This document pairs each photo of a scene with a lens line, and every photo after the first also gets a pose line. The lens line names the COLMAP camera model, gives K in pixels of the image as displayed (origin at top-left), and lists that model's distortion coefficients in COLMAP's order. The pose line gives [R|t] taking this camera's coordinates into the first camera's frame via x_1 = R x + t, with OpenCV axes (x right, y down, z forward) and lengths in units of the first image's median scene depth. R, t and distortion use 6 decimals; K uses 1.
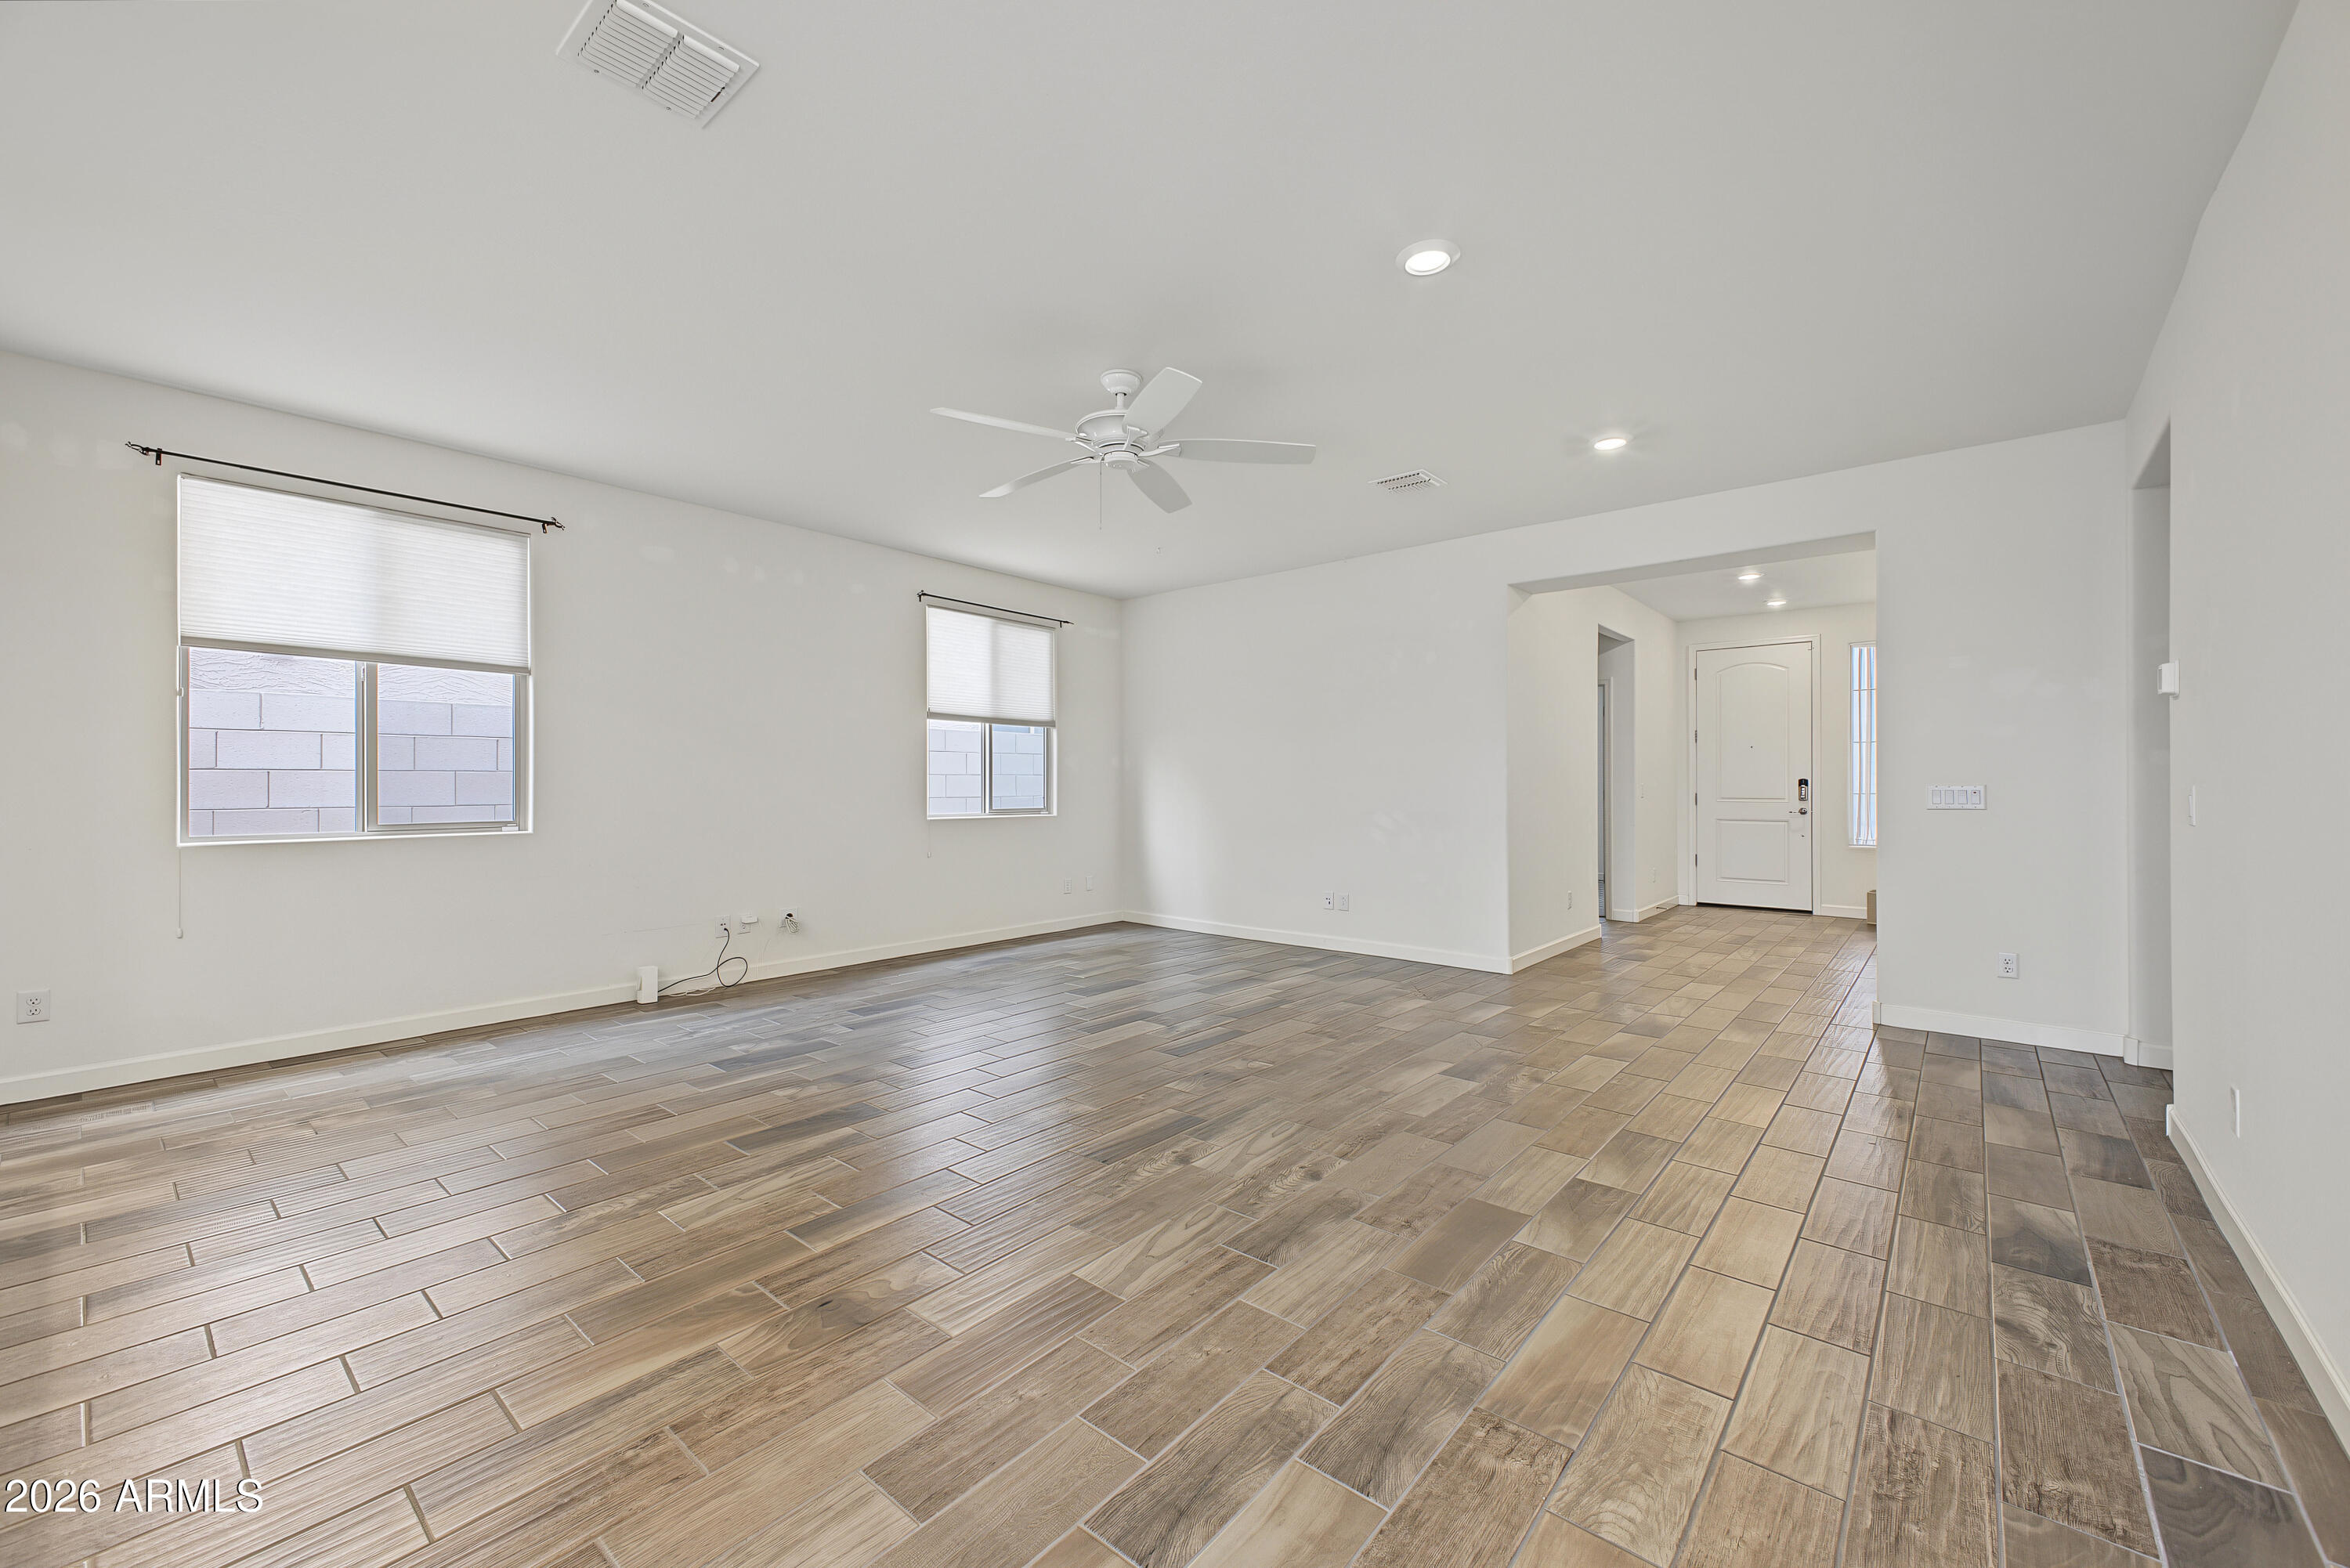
lens RADIAL K [[926.5, 0, 1175.0], [0, 926.5, 784.0], [0, 0, 1]] dist [0.024979, -0.000059]
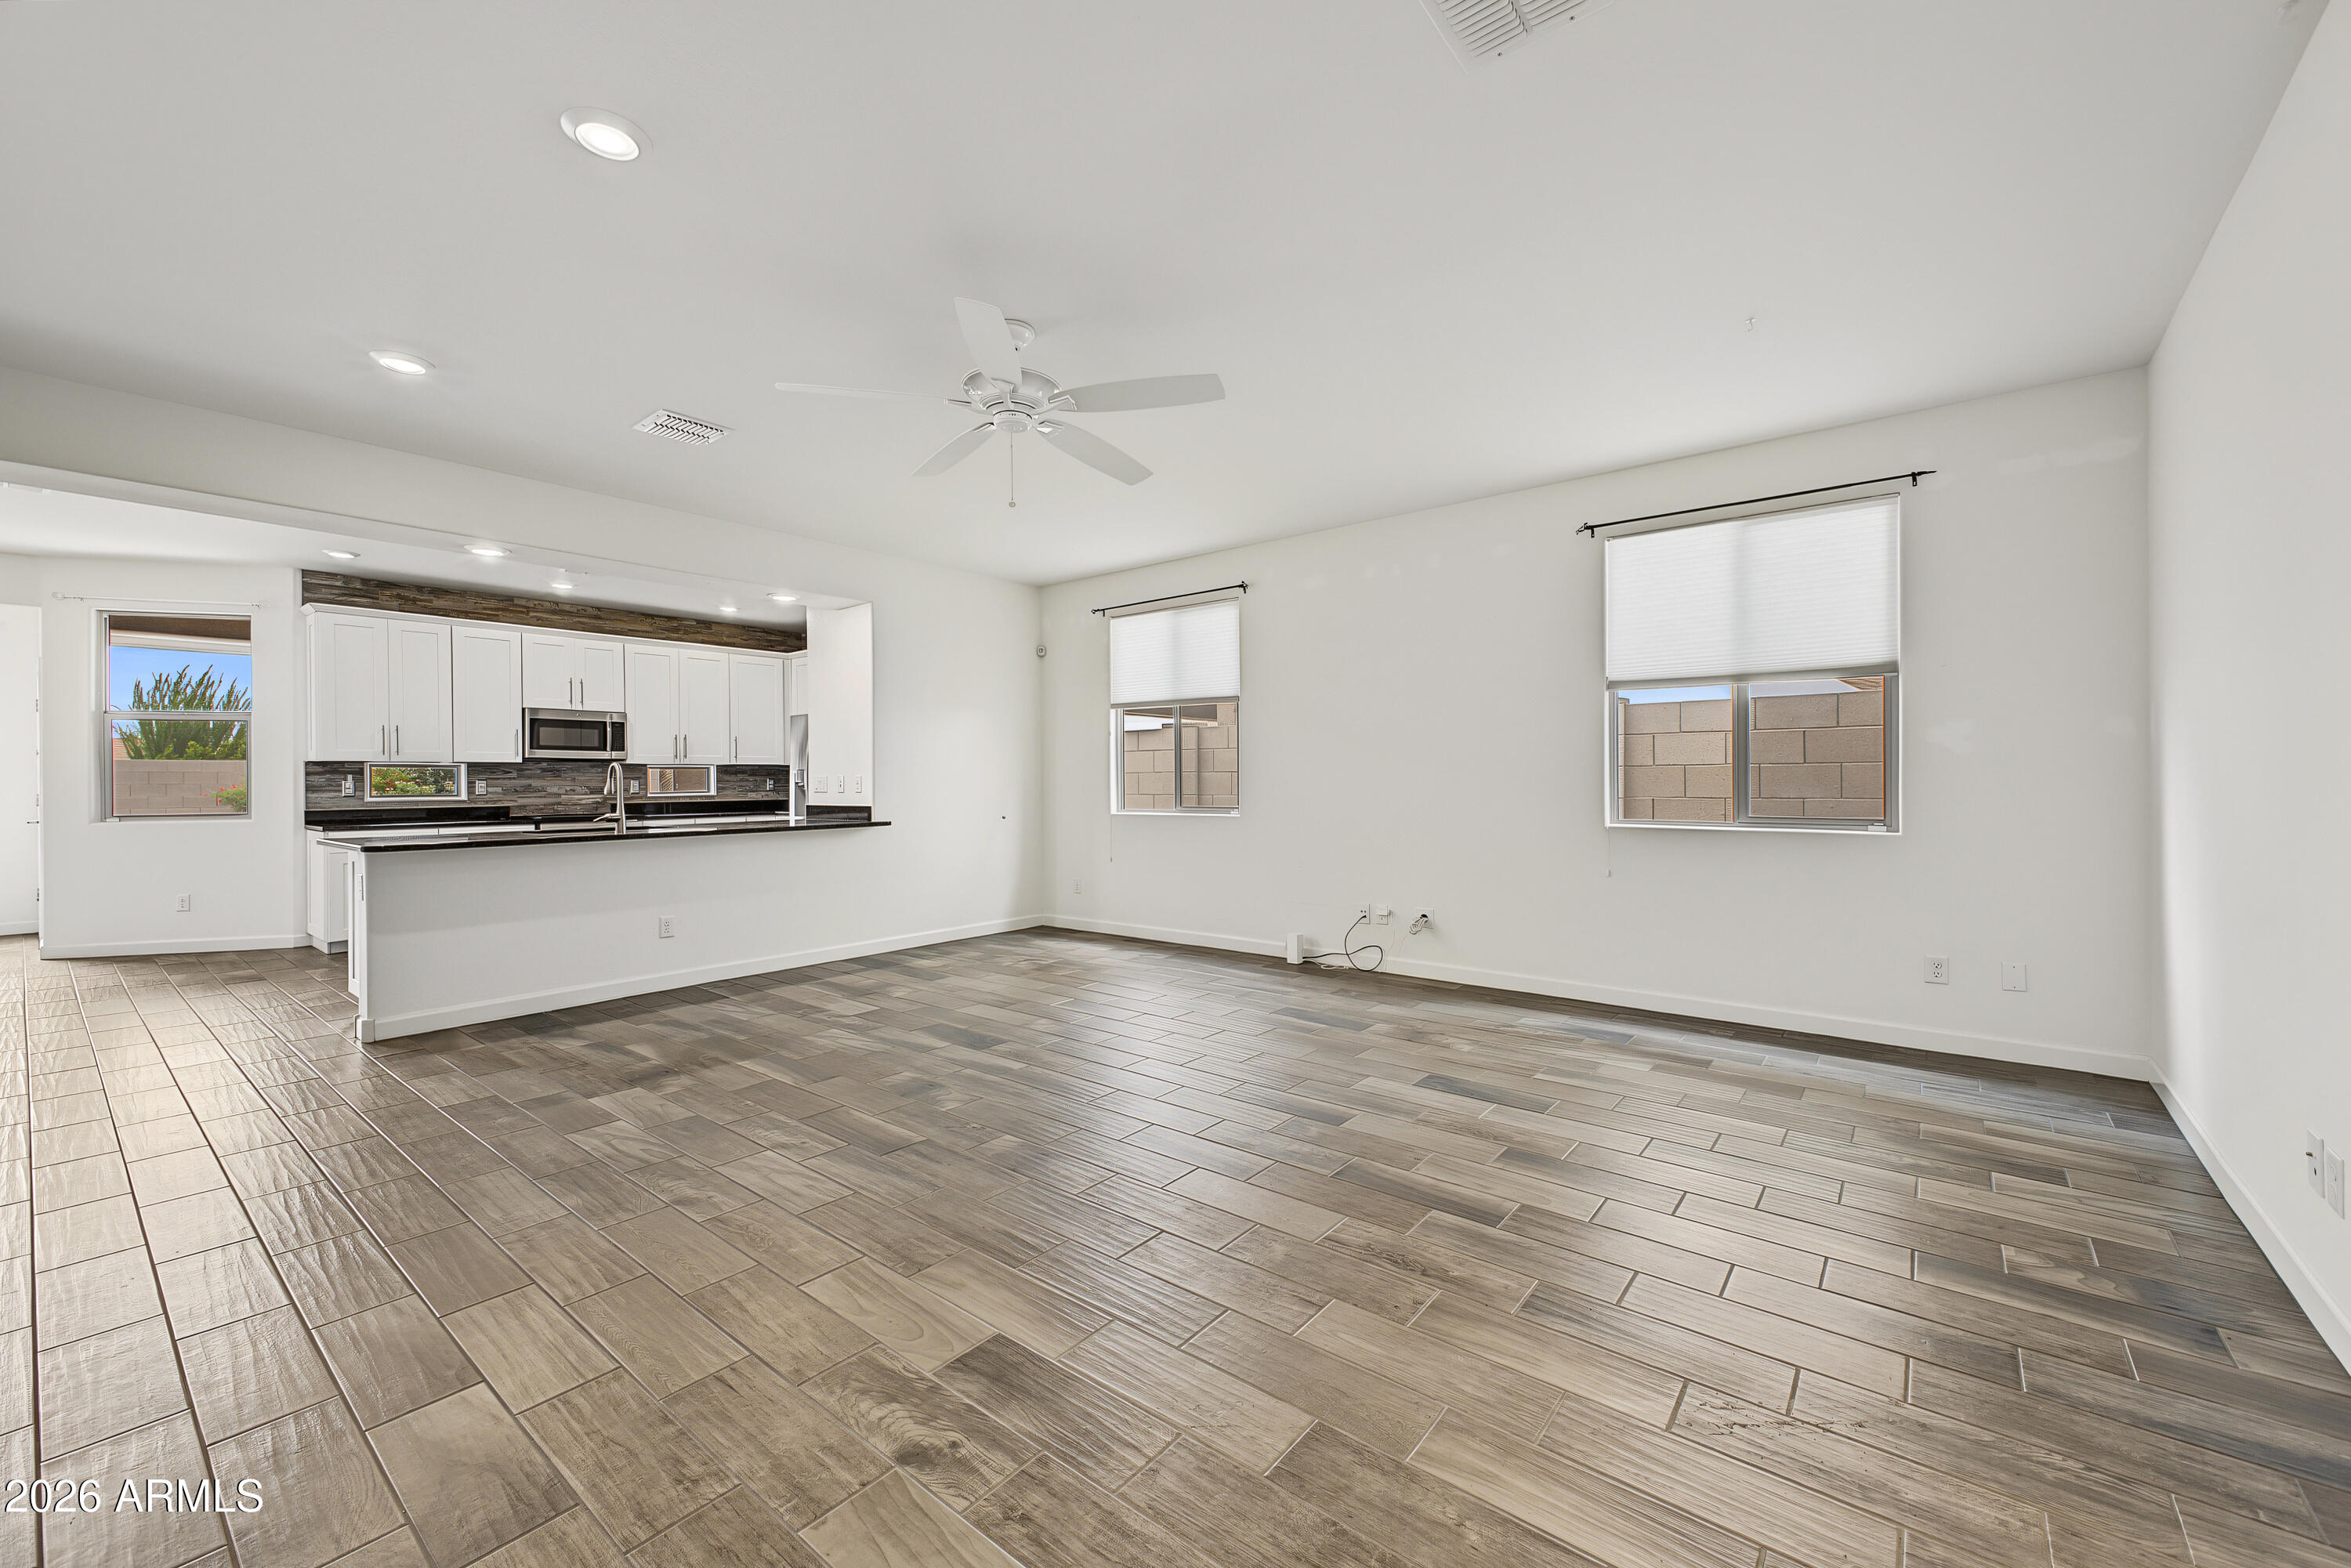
lens RADIAL K [[928.1, 0, 1175.5], [0, 928.1, 784.0], [0, 0, 1]] dist [0.008630, 0.000184]
pose [[0.023695, 0.004353, -0.999710, 0.811603], [0.007006, 0.999965, 0.004520, -0.002072], [0.999695, -0.007111, 0.023663, 1.088469]]
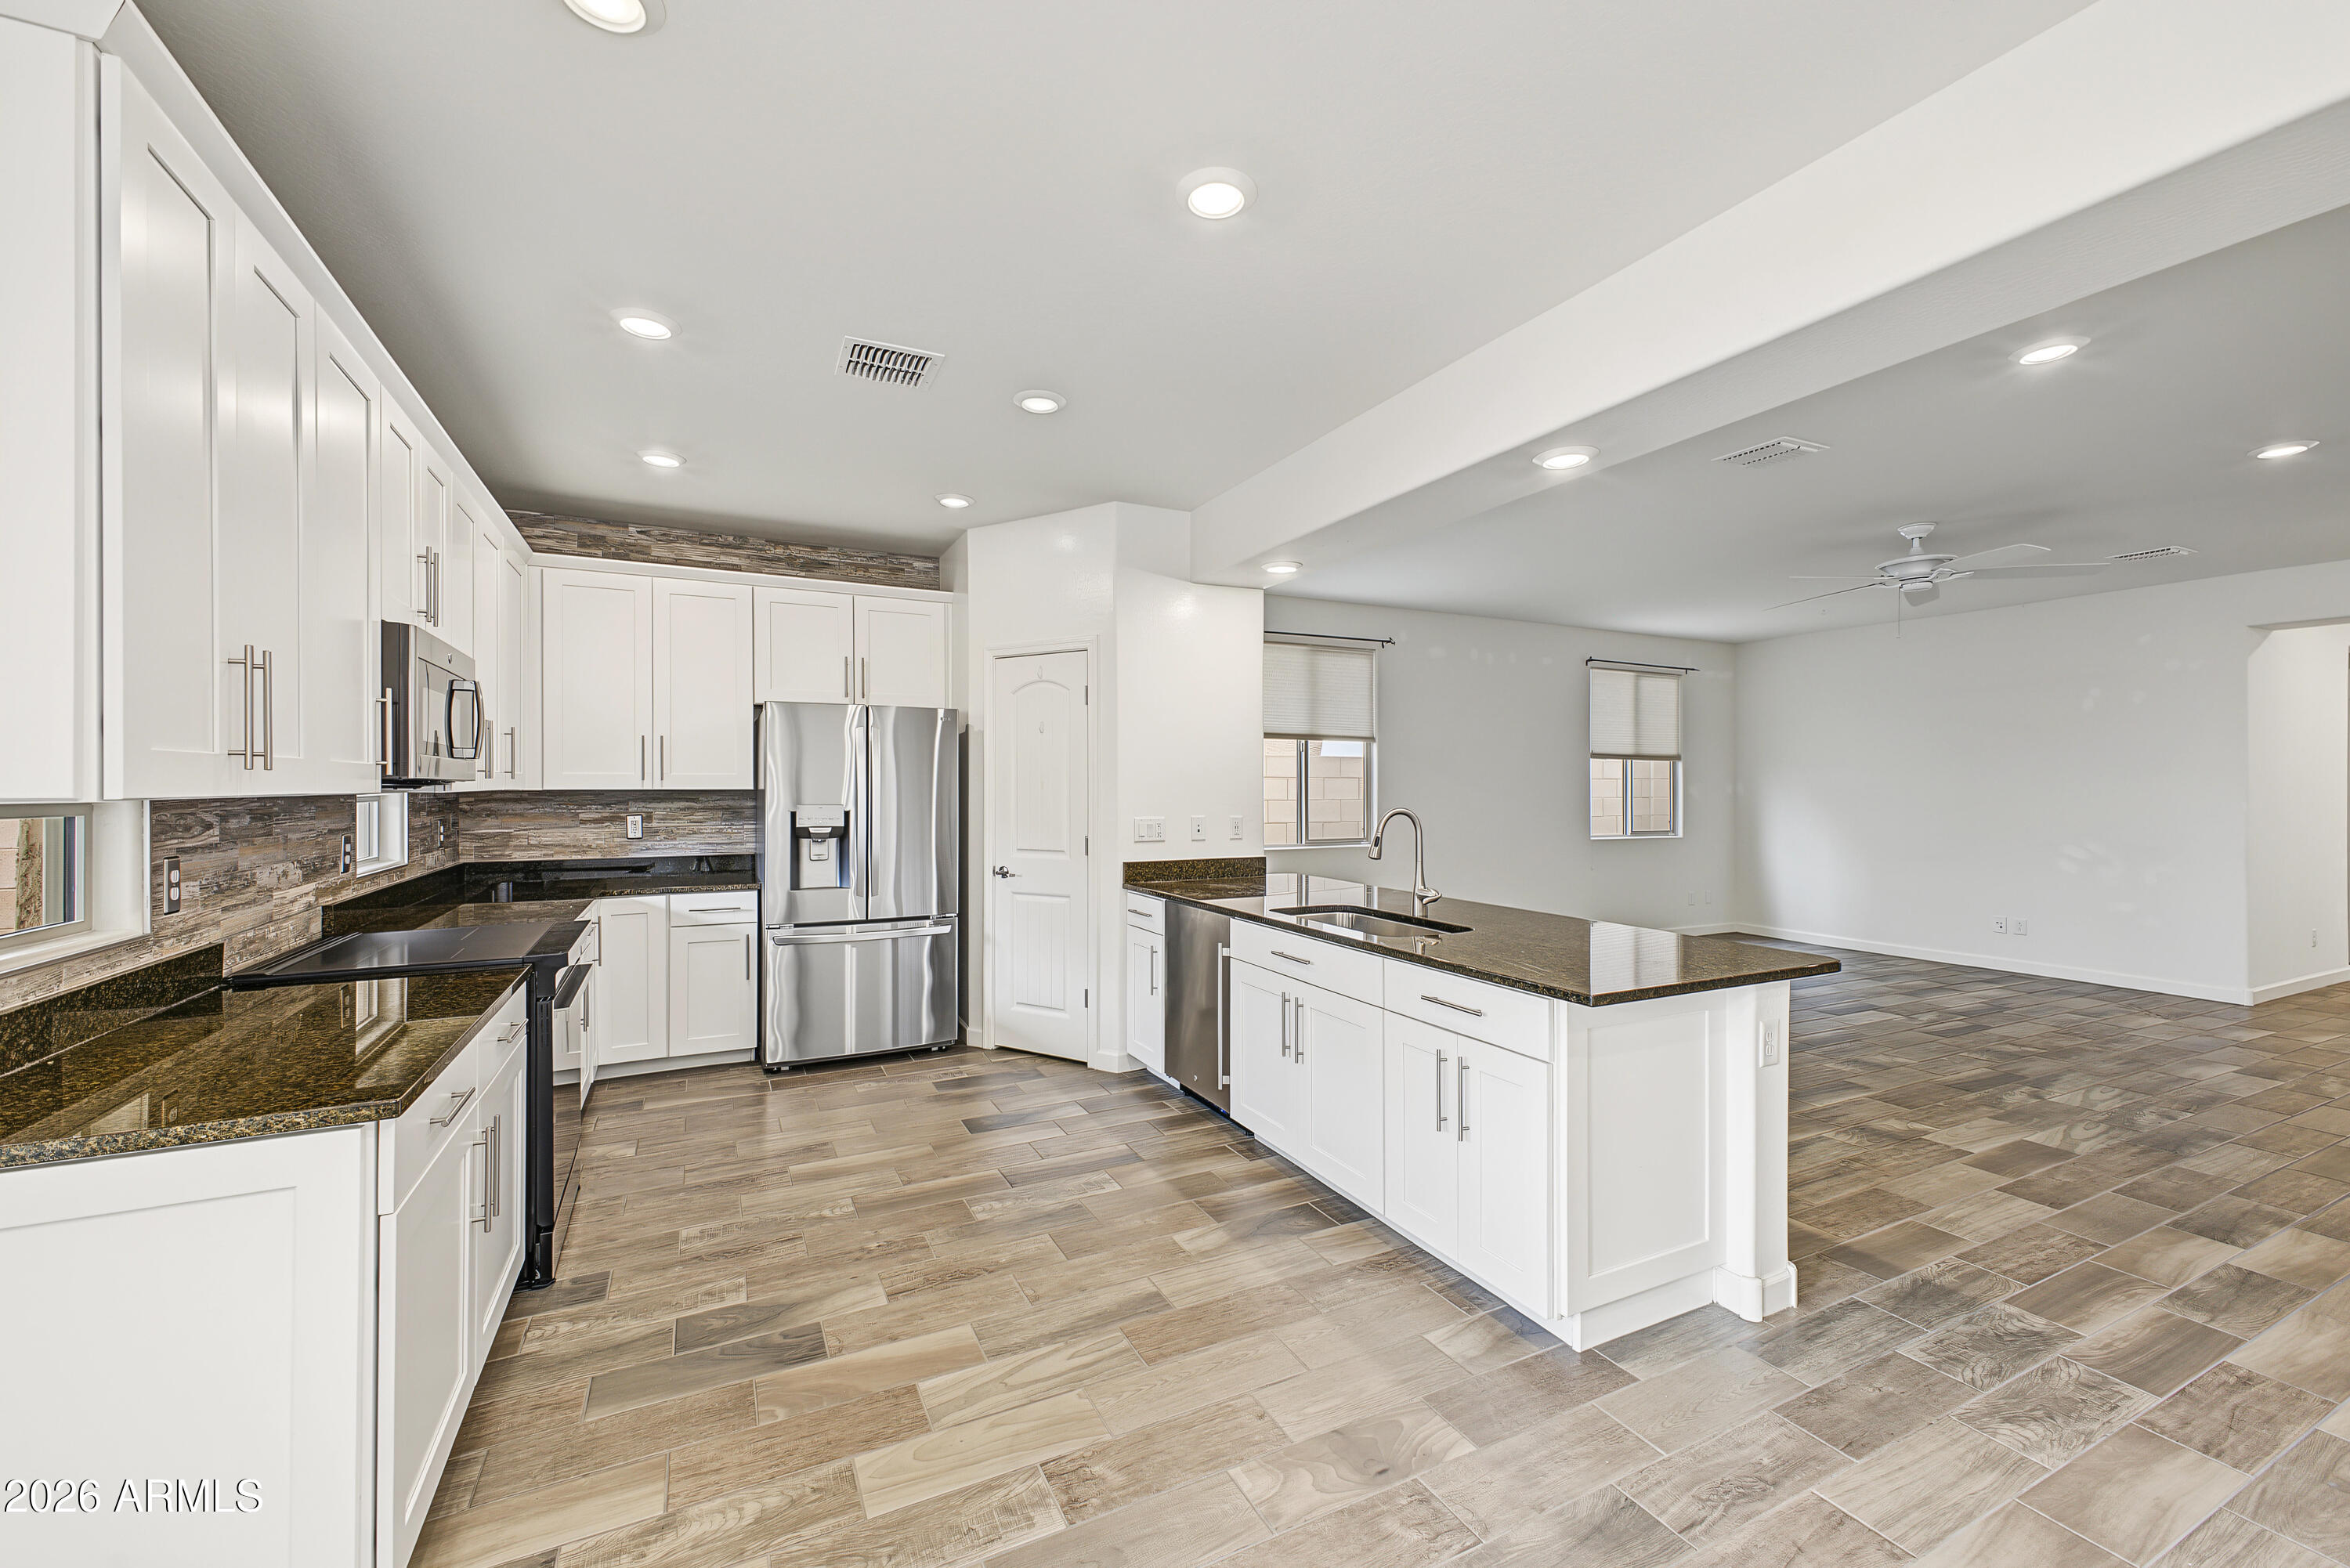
lens RADIAL K [[951.2, 0, 1185.5], [0, 951.2, 778.9], [0, 0, 1]] dist [0.032608, -0.010559]
pose [[0.925297, -0.002160, -0.379238, -0.487621], [-0.001115, 0.999964, -0.008415, -0.054235], [0.379243, 0.008209, 0.925261, -0.675672]]
